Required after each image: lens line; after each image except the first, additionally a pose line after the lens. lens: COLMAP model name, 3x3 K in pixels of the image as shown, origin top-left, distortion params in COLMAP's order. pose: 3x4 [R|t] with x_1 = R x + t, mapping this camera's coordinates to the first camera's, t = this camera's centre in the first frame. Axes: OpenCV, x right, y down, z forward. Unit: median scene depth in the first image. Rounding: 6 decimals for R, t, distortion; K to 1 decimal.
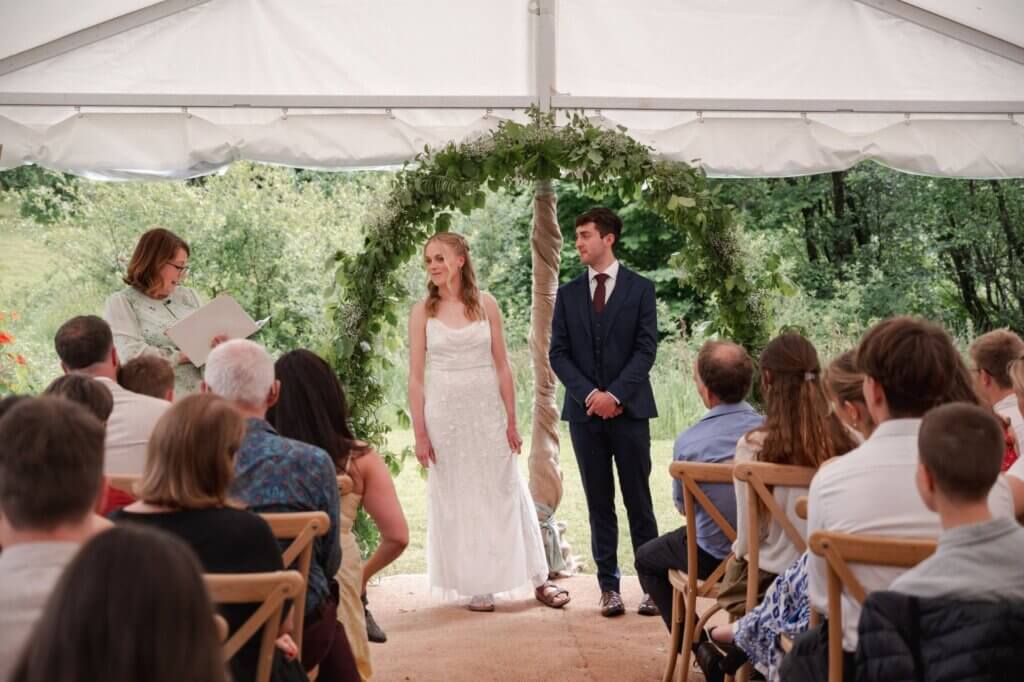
lens RADIAL K [[1754.8, 0, 512.0], [0, 1754.8, 341.0], [0, 0, 1]] dist [0.017865, 0.024195]
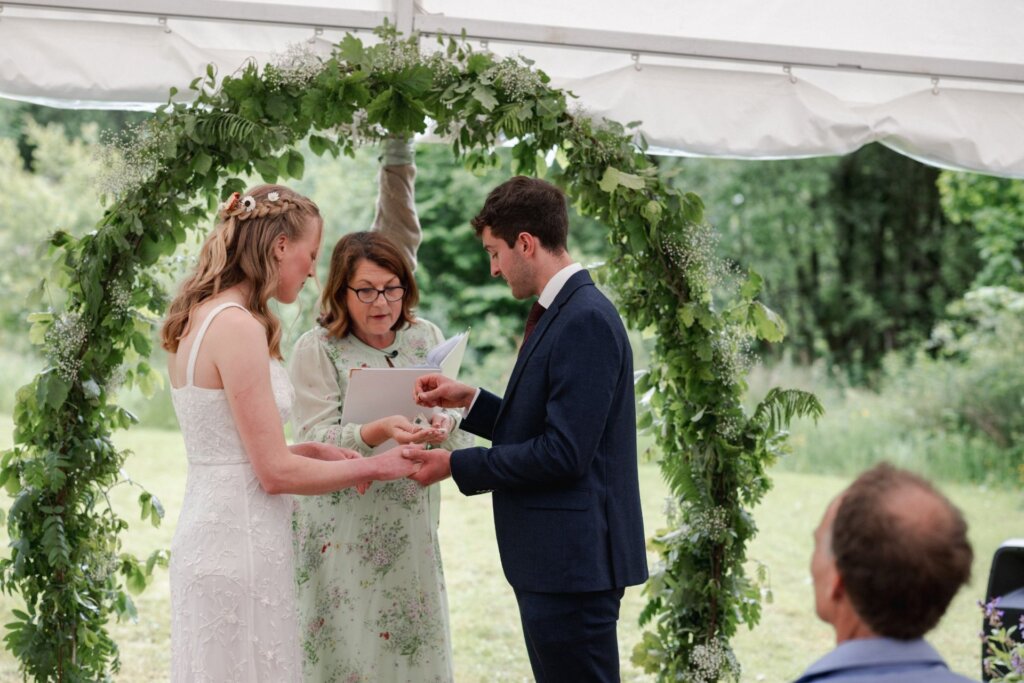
lens RADIAL K [[1522.0, 0, 469.4], [0, 1522.0, 326.0], [0, 0, 1]] dist [-0.004259, -0.014698]
pose [[0.995747, 0.049888, 0.077452, 0.004714], [-0.048886, 0.998695, -0.014786, -0.017011], [-0.078088, 0.010937, 0.996886, 0.460220]]
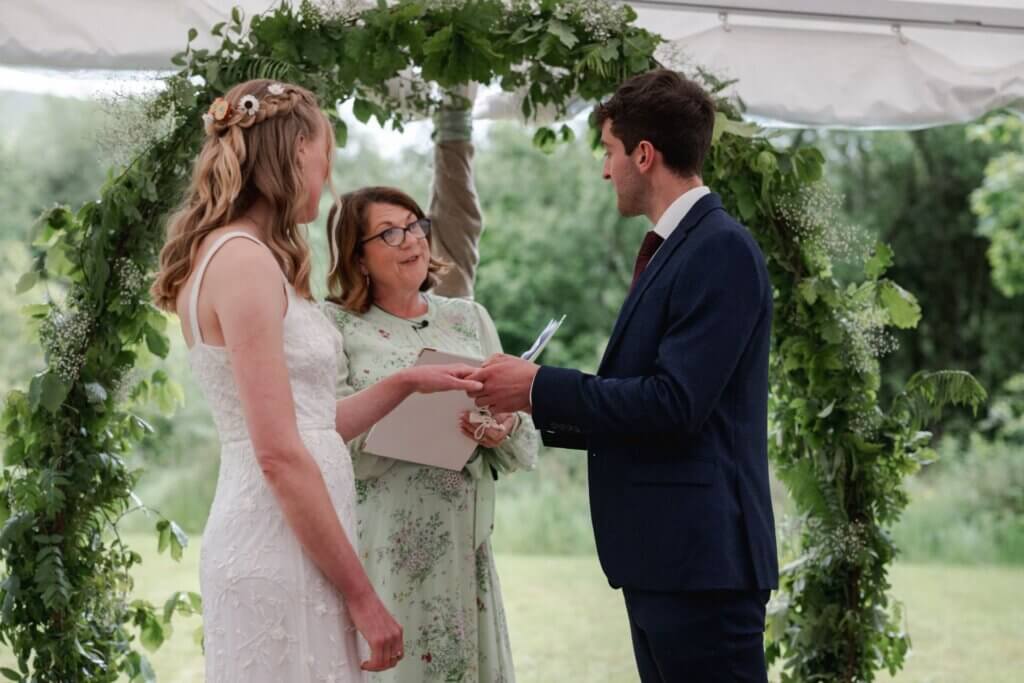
lens RADIAL K [[1551.8, 0, 507.0], [0, 1551.8, 307.2], [0, 0, 1]] dist [-0.011789, 0.031463]
pose [[0.996140, 0.032049, 0.081721, -0.003493], [-0.023951, 0.994877, -0.098216, 0.019447], [-0.084450, 0.095880, 0.991804, 0.542236]]
